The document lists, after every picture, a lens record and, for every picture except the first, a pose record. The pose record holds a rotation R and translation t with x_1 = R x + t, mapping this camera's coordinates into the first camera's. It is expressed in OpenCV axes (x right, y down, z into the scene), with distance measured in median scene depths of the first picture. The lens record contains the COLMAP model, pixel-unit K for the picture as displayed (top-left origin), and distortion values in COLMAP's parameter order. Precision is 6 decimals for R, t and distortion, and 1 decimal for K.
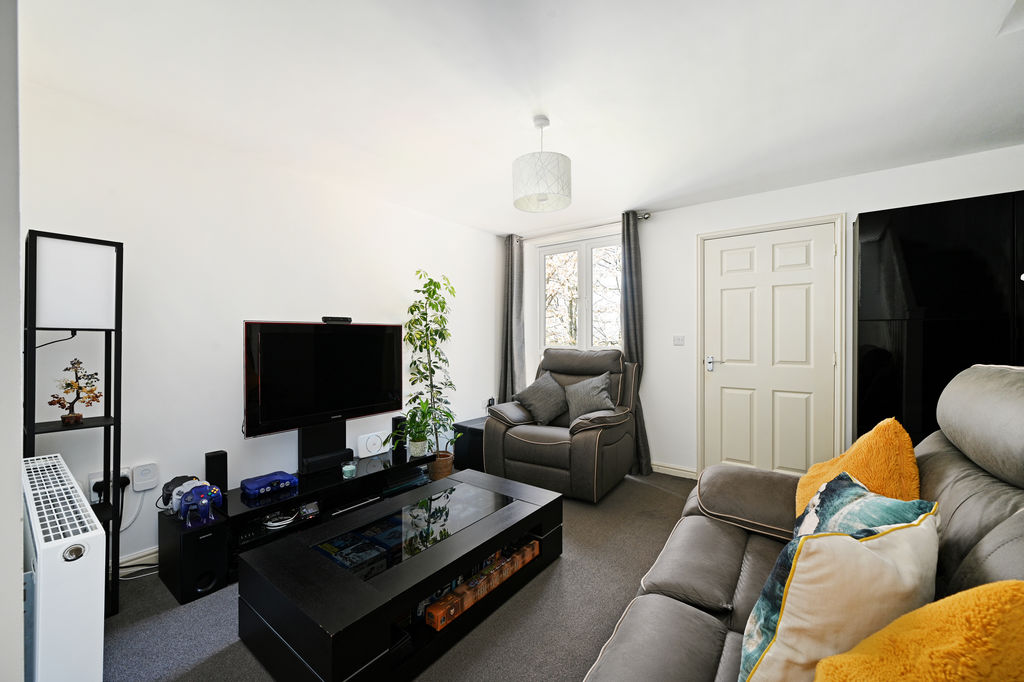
lens RADIAL K [[399.8, 0, 511.0], [0, 399.8, 340.6], [0, 0, 1]] dist [0.000540, -0.000031]
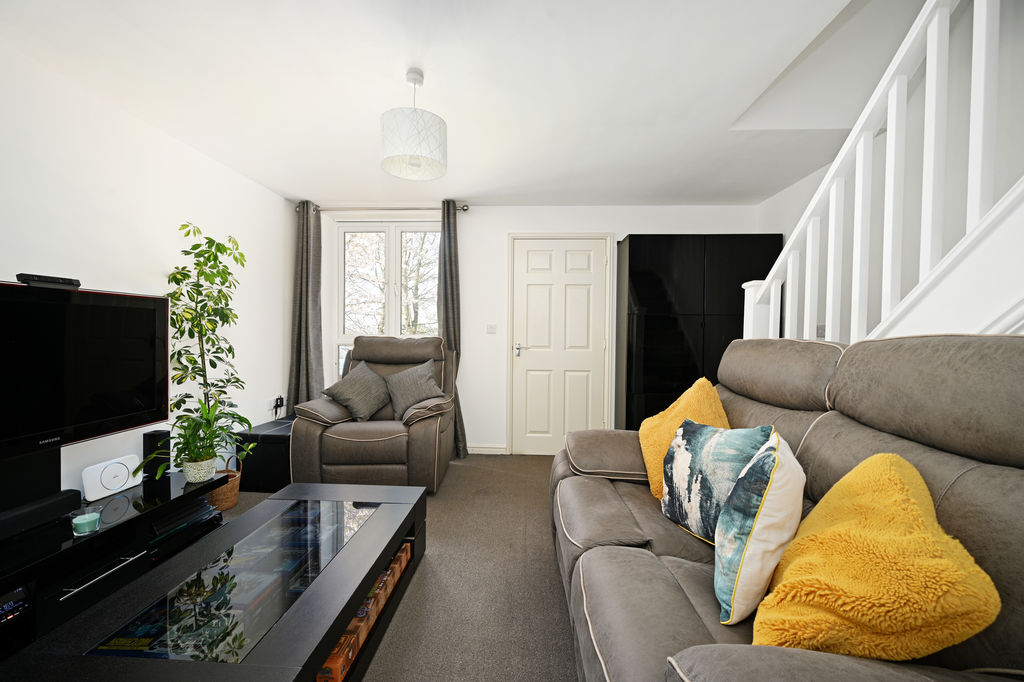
lens RADIAL K [[399.8, 0, 512.1], [0, 399.8, 340.4], [0, 0, 1]] dist [0.000540, -0.000031]
pose [[0.826803, 0.000878, 0.562491, -0.154888], [-0.008239, 0.999910, 0.010549, 0.020257], [-0.562431, -0.013356, 0.826736, 0.081001]]
